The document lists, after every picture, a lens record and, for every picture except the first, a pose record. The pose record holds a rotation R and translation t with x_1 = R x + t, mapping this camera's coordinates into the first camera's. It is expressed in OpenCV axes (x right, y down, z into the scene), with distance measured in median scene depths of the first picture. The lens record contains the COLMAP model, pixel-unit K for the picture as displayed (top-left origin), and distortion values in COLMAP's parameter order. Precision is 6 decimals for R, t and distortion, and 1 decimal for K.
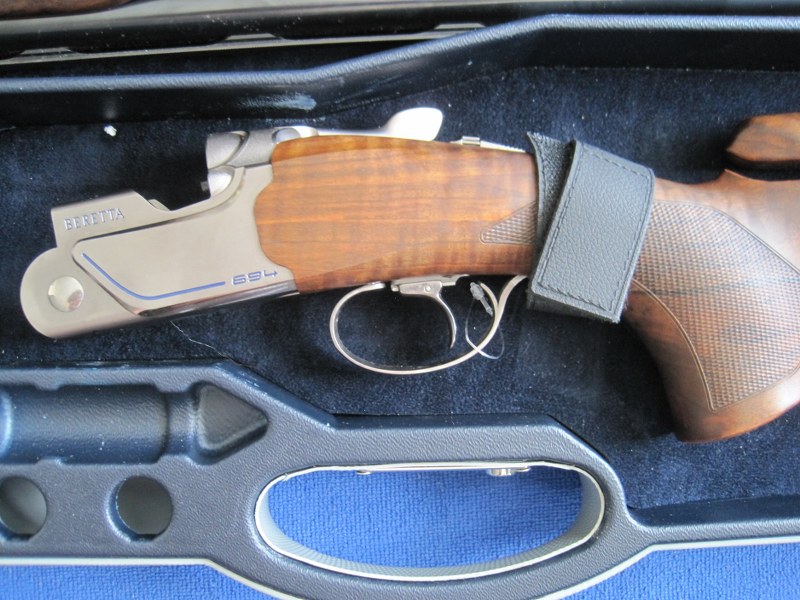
lens RADIAL K [[849.3, 0, 400.0], [0, 849.3, 300.0], [0, 0, 1]] dist [-0.174647, 0.123699]
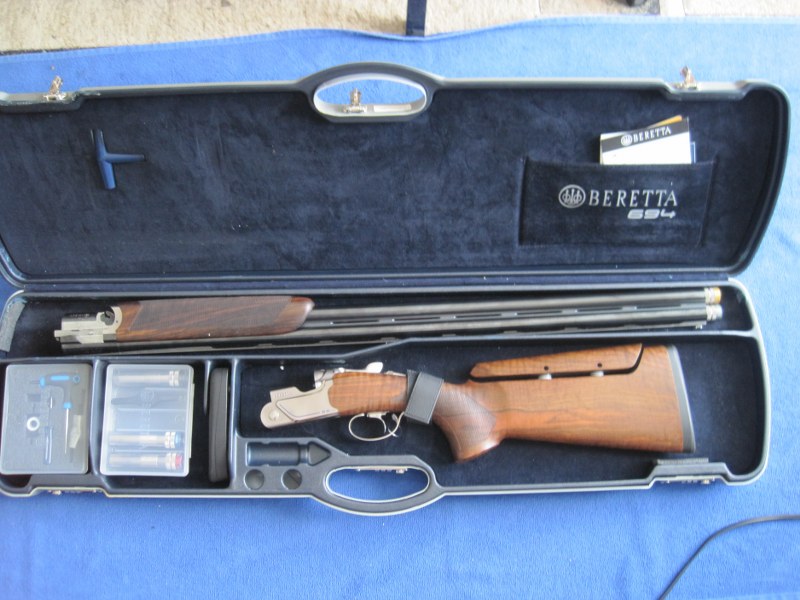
lens RADIAL K [[849.3, 0, 400.0], [0, 849.3, 300.0], [0, 0, 1]] dist [-0.174647, 0.123699]
pose [[0.999701, -0.003241, -0.024239, 0.210856], [-0.002211, 0.975146, -0.221552, 0.291580], [0.024355, 0.221539, 0.974847, -2.462970]]
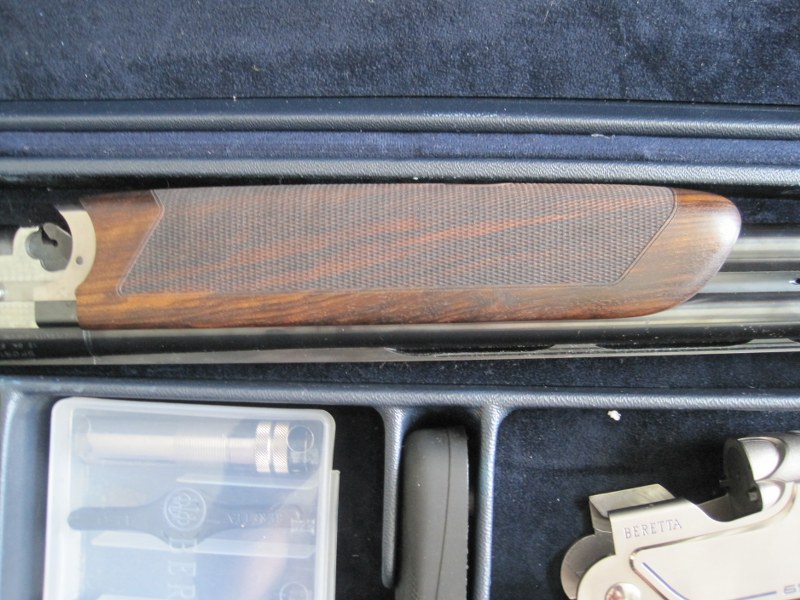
lens RADIAL K [[849.3, 0, 400.0], [0, 849.3, 300.0], [0, 0, 1]] dist [-0.174647, 0.123699]
pose [[0.997730, 0.031650, -0.059433, -0.598589], [-0.035674, 0.997054, -0.067906, -0.285947], [0.057109, 0.069872, 0.995920, -0.069189]]
